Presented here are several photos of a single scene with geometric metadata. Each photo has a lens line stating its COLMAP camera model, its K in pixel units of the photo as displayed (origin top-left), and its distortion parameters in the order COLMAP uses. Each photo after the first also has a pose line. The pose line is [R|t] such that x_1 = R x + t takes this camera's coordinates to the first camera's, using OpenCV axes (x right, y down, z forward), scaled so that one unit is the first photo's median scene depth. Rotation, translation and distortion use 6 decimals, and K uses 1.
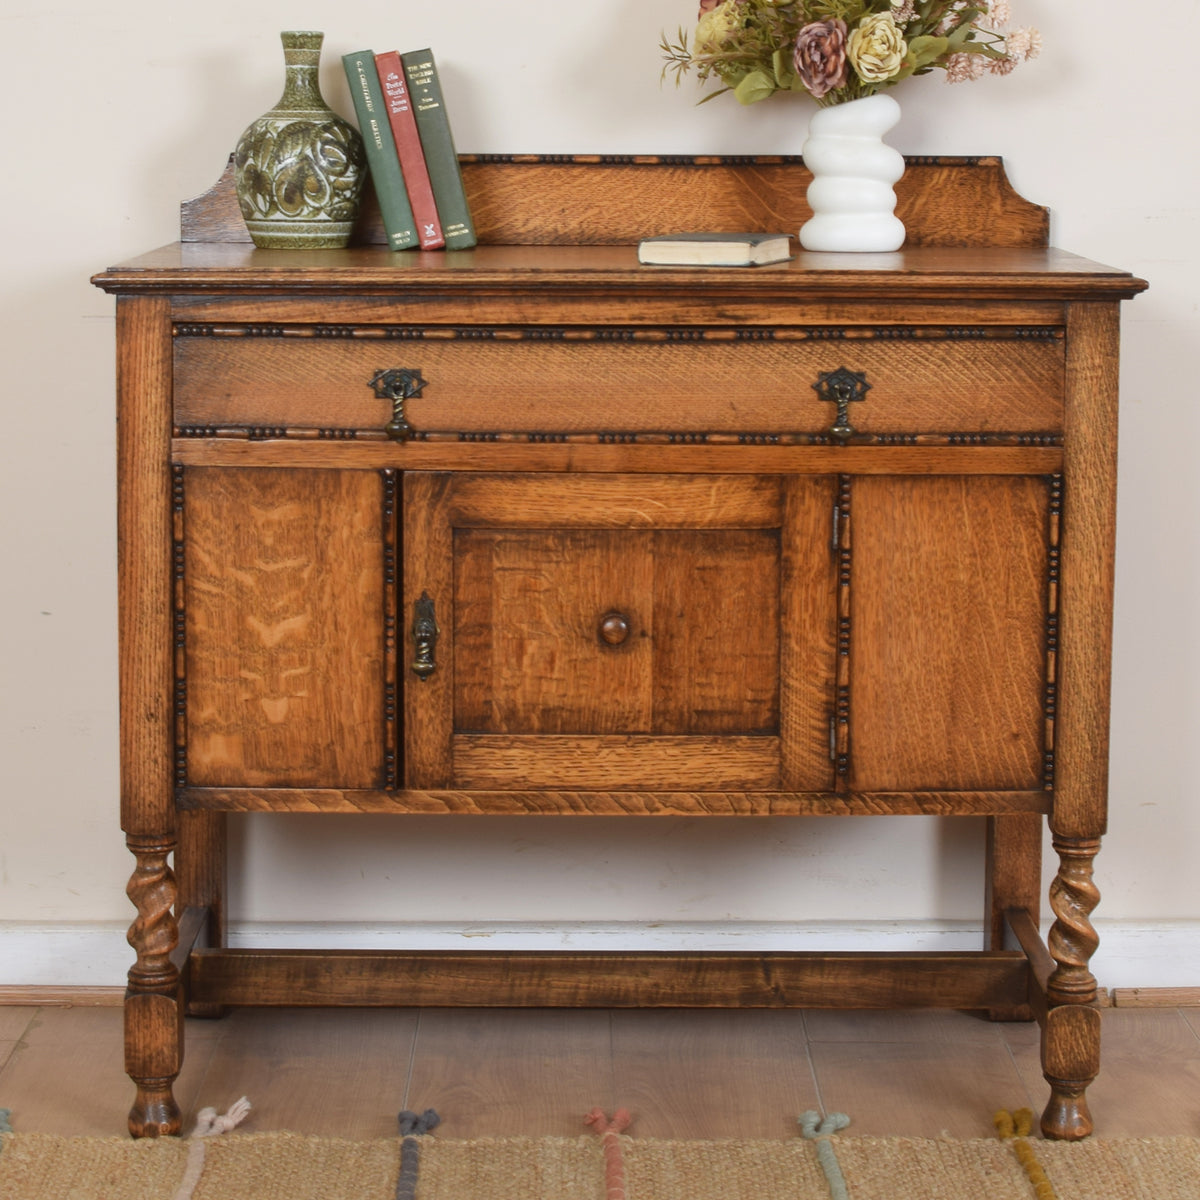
lens RADIAL K [[2985.7, 0, 592.2], [0, 2985.7, 427.7], [0, 0, 1]] dist [-0.052740, 0.000000]
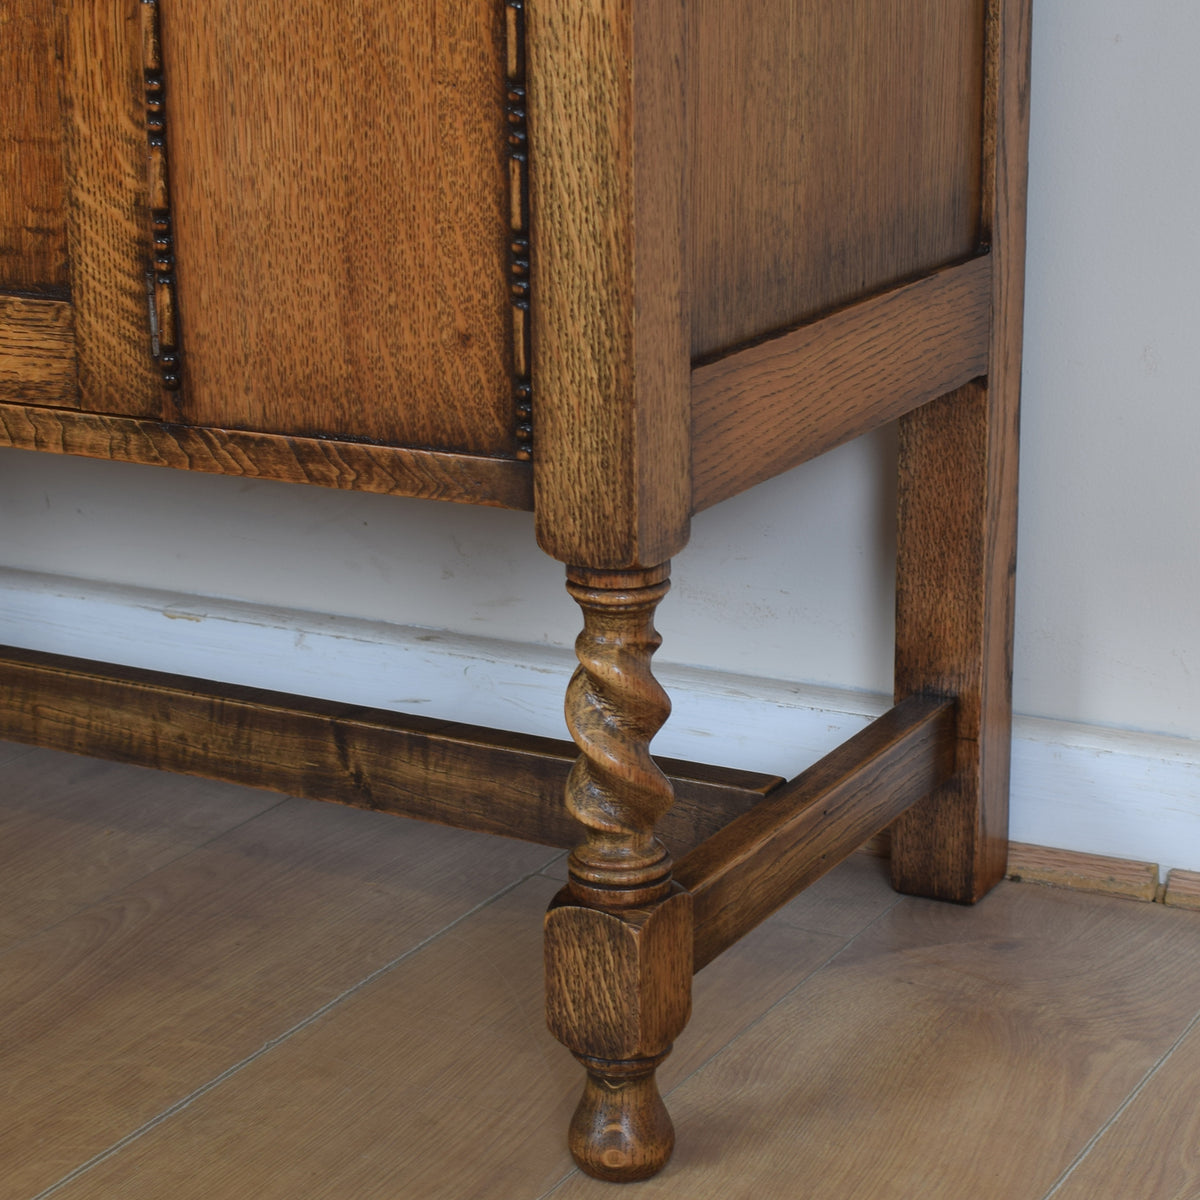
lens RADIAL K [[2975.0, 0, 609.1], [0, 2975.0, 587.0], [0, 0, 1]] dist [-0.054617, 0.000000]
pose [[0.870981, 0.119549, -0.476550, 0.393109], [-0.031859, 0.981646, 0.188032, 0.053003], [0.490282, -0.148590, 0.858804, 0.604149]]
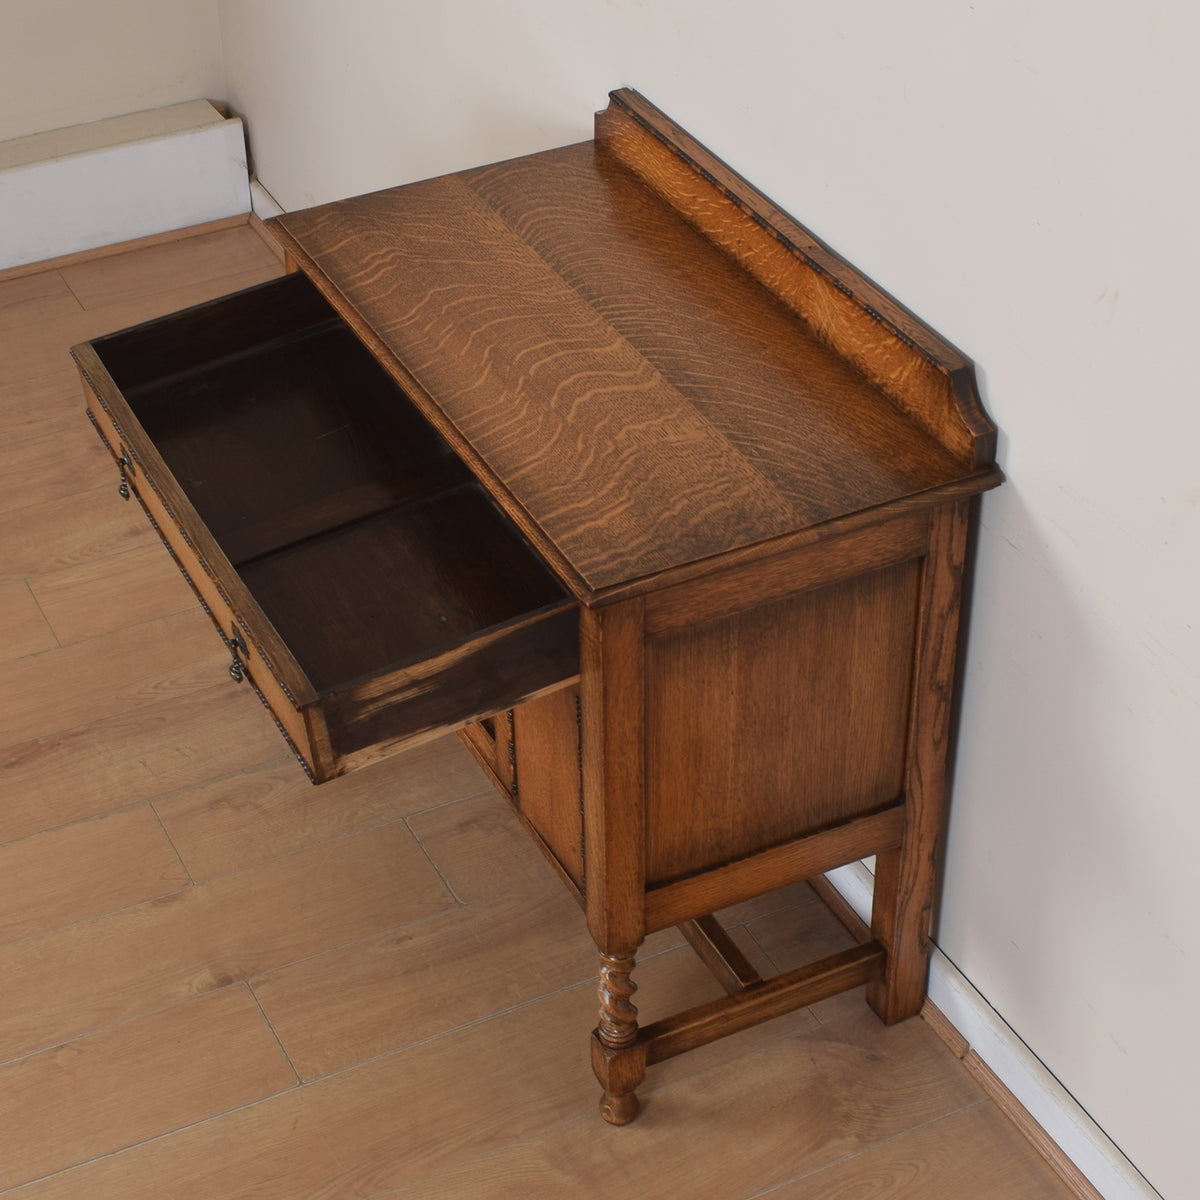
lens RADIAL K [[2412.7, 0, 615.0], [0, 2412.7, 651.6], [0, 0, 1]] dist [-0.052142, 0.000000]
pose [[0.444217, 0.530867, -0.721701, 0.828759], [-0.077811, 0.825359, 0.559221, -0.524776], [0.892534, -0.192259, 0.407945, 0.627822]]
